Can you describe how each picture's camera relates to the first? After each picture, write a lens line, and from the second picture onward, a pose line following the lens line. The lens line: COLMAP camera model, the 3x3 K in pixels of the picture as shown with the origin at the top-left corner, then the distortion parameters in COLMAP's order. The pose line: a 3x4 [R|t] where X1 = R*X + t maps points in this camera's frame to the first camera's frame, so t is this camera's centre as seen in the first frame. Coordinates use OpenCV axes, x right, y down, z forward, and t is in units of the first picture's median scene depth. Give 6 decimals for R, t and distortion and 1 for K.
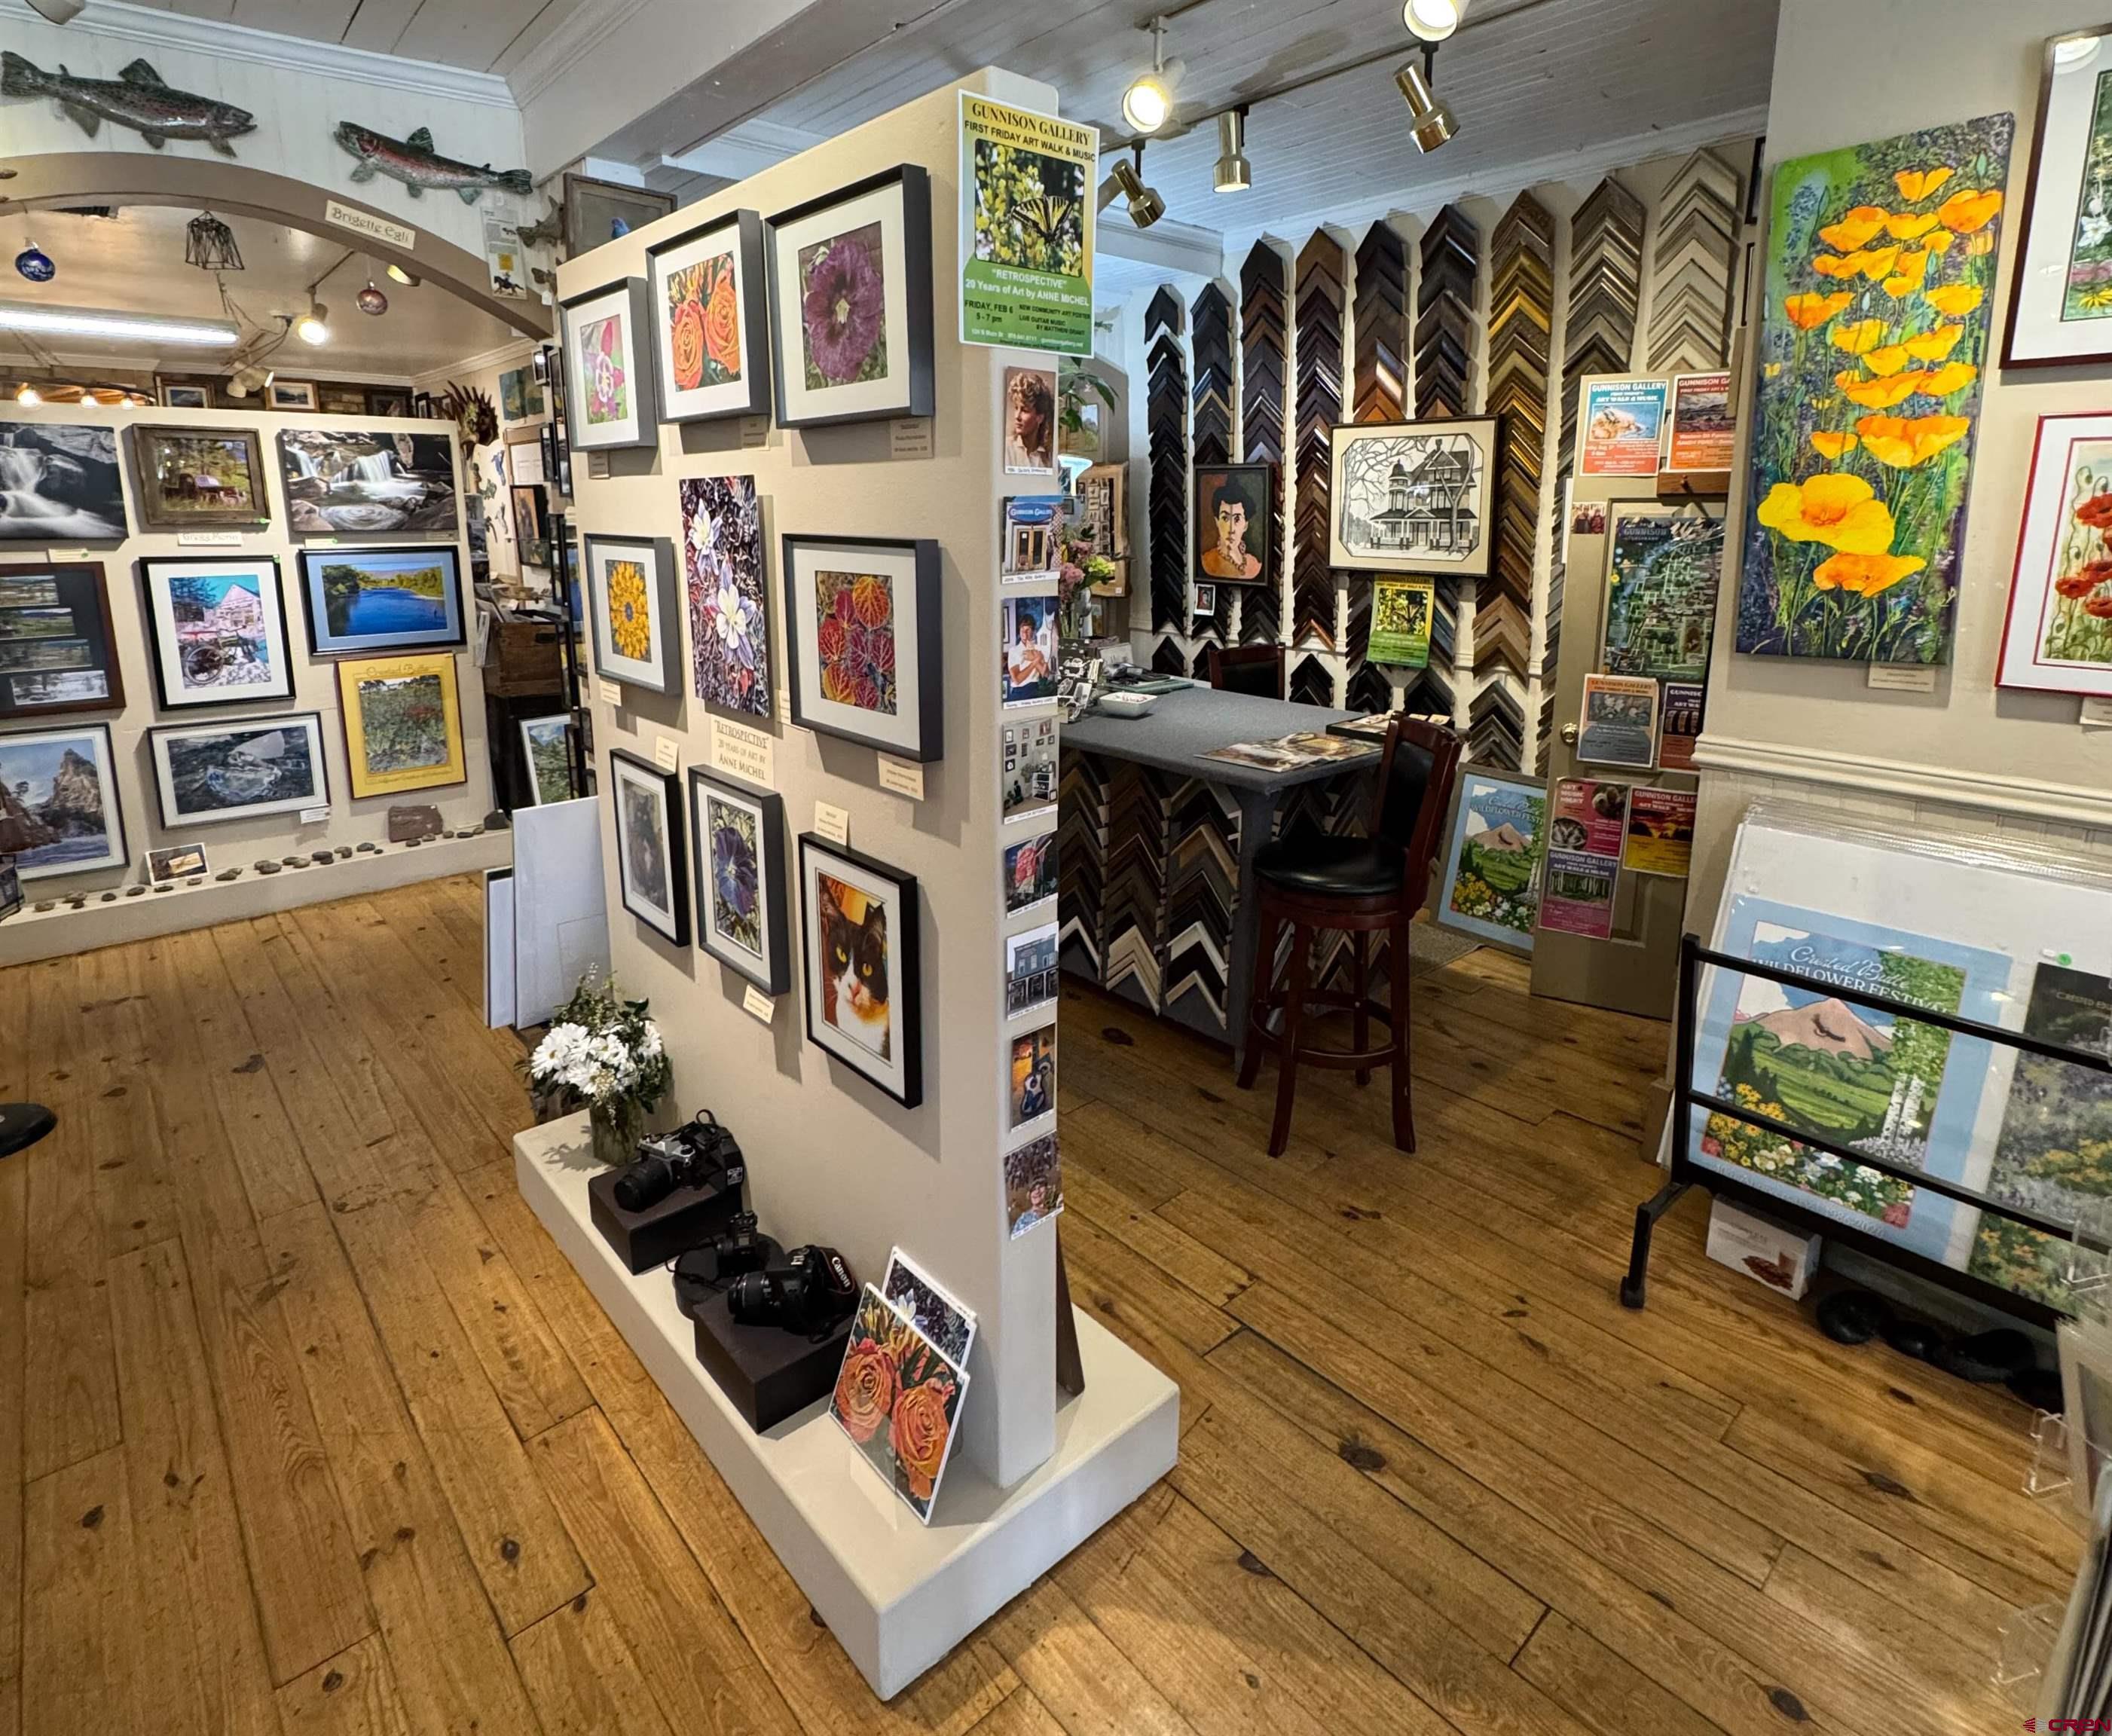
lens RADIAL K [[1130.0, 0, 1061.0], [0, 1130.0, 724.4], [0, 0, 1]] dist [-0.001123, 0.001191]
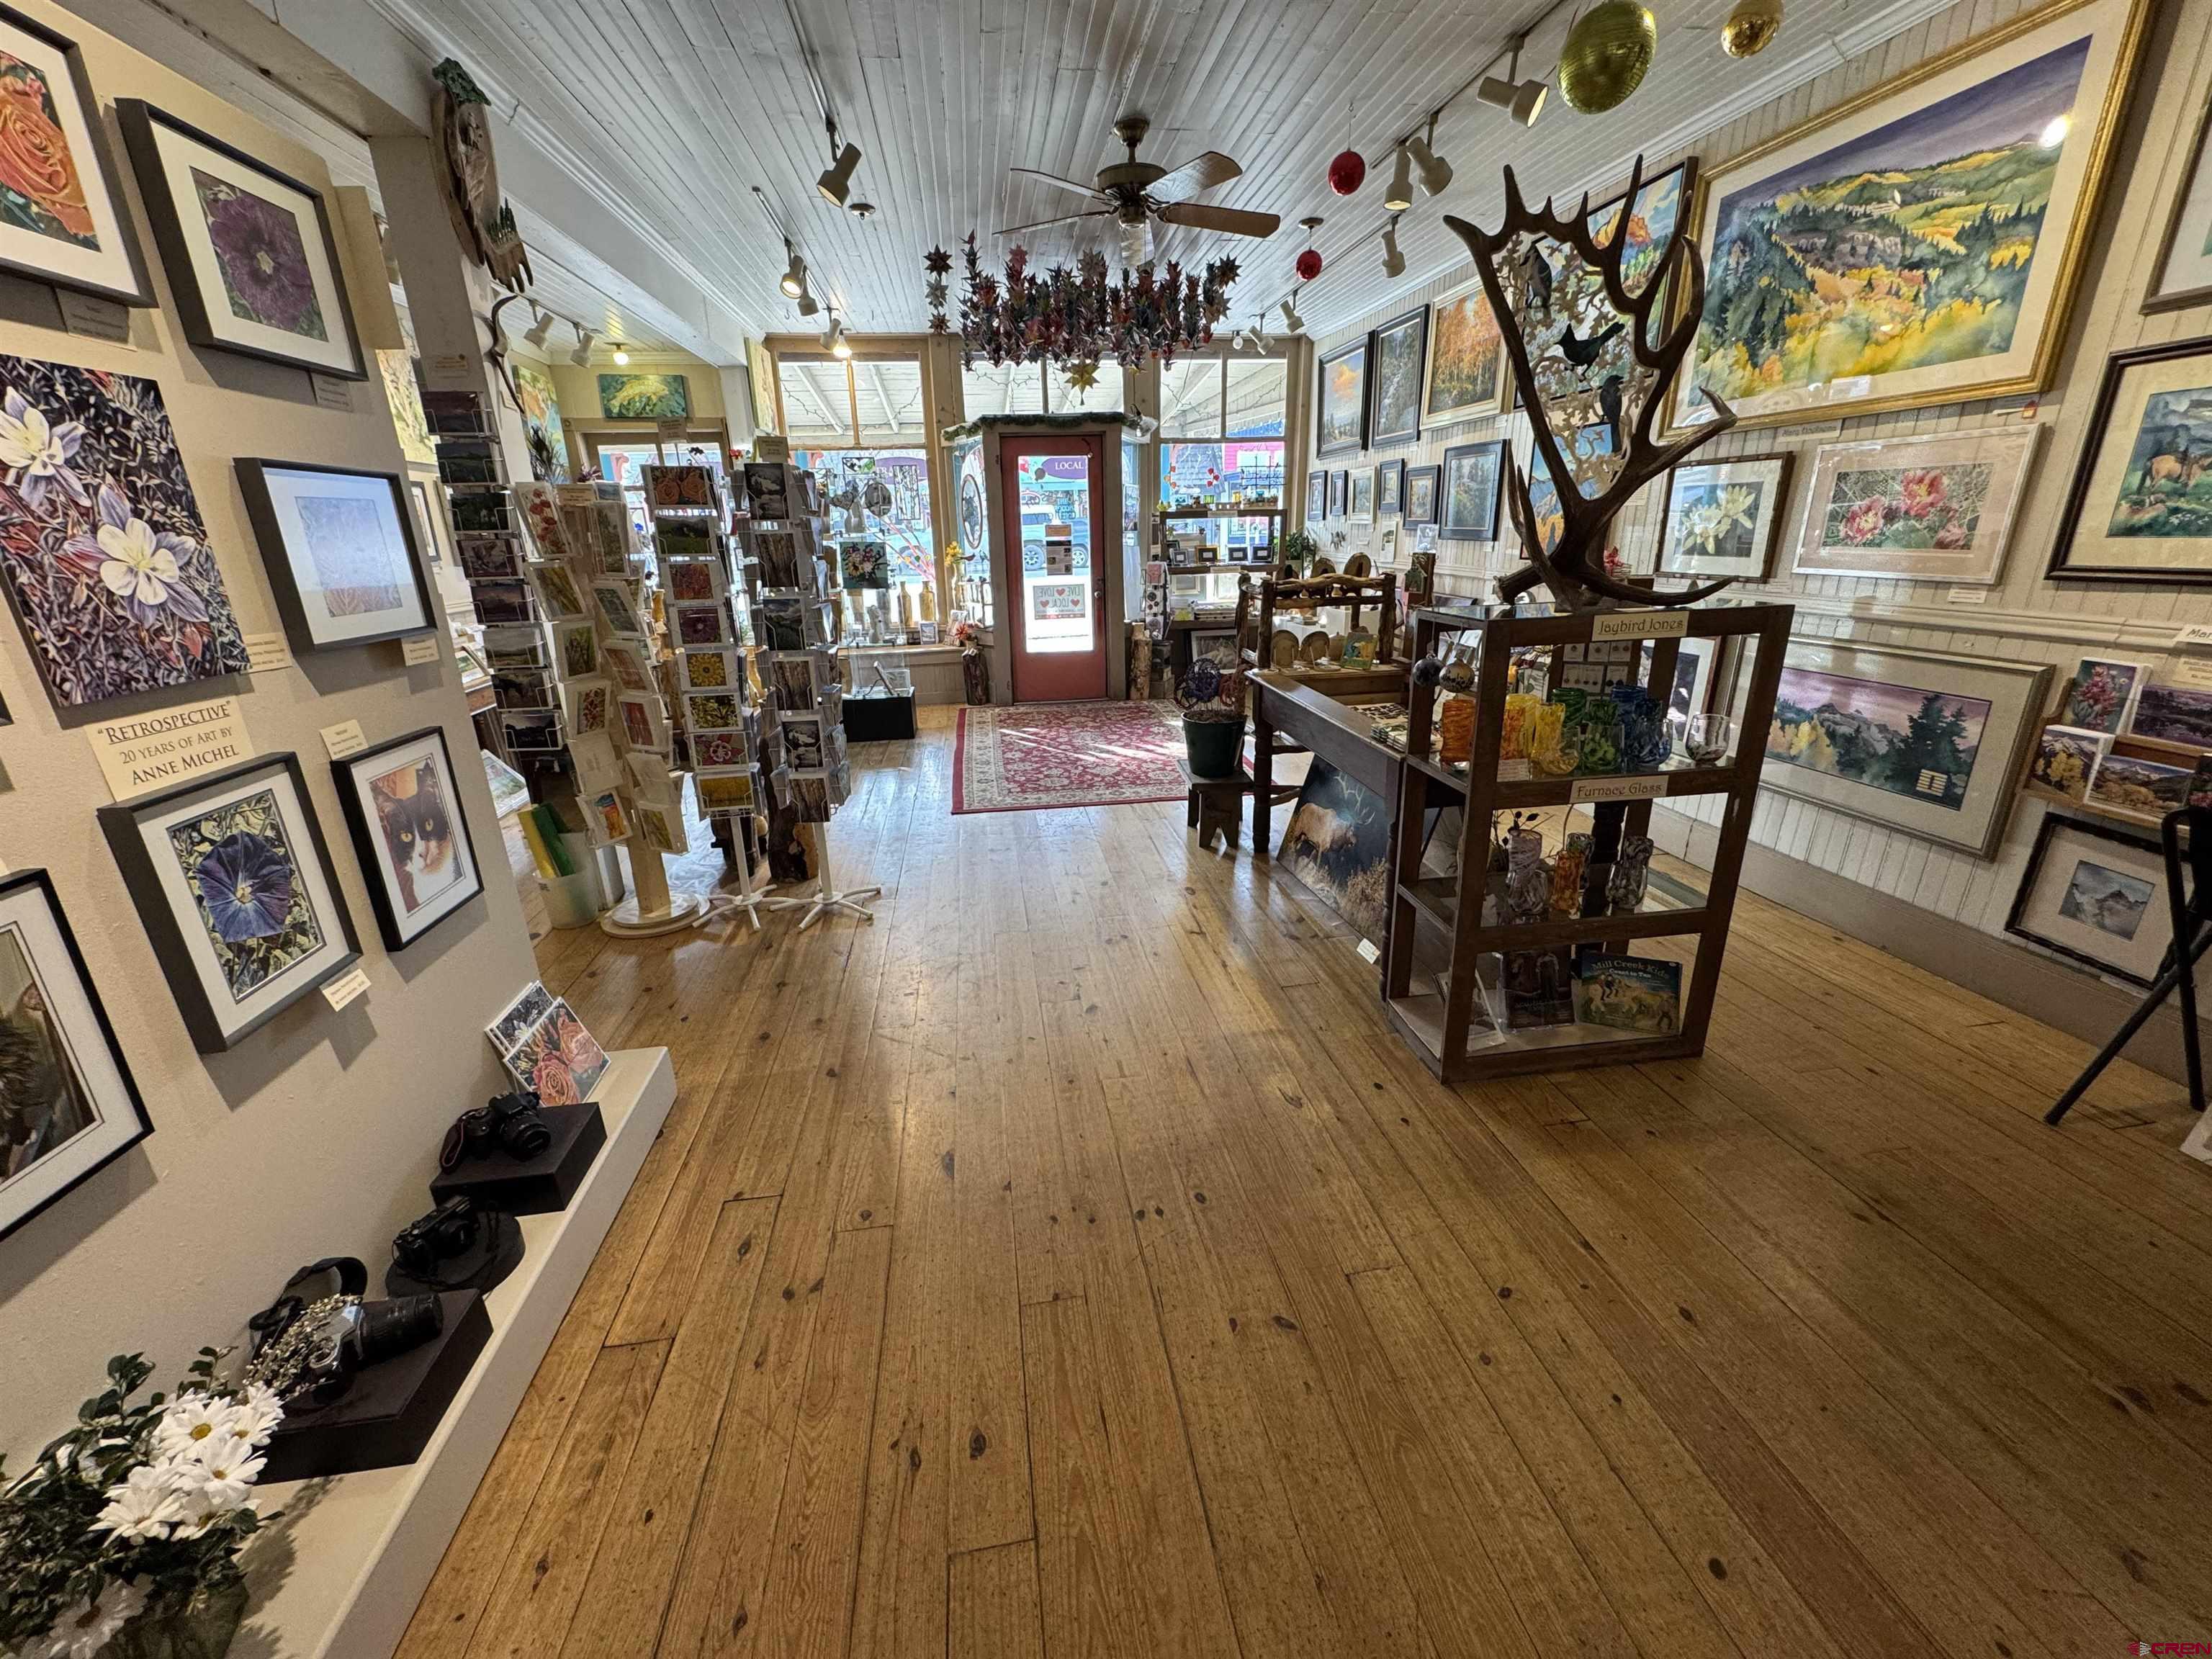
lens RADIAL K [[879.9, 0, 1109.0], [0, 879.9, 821.1], [0, 0, 1]] dist [-0.002731, 0.000126]
pose [[-0.837443, -0.153916, 0.524404, -1.345030], [0.129040, 0.876710, 0.463388, -0.149752], [-0.531073, 0.455730, -0.714333, 1.305743]]
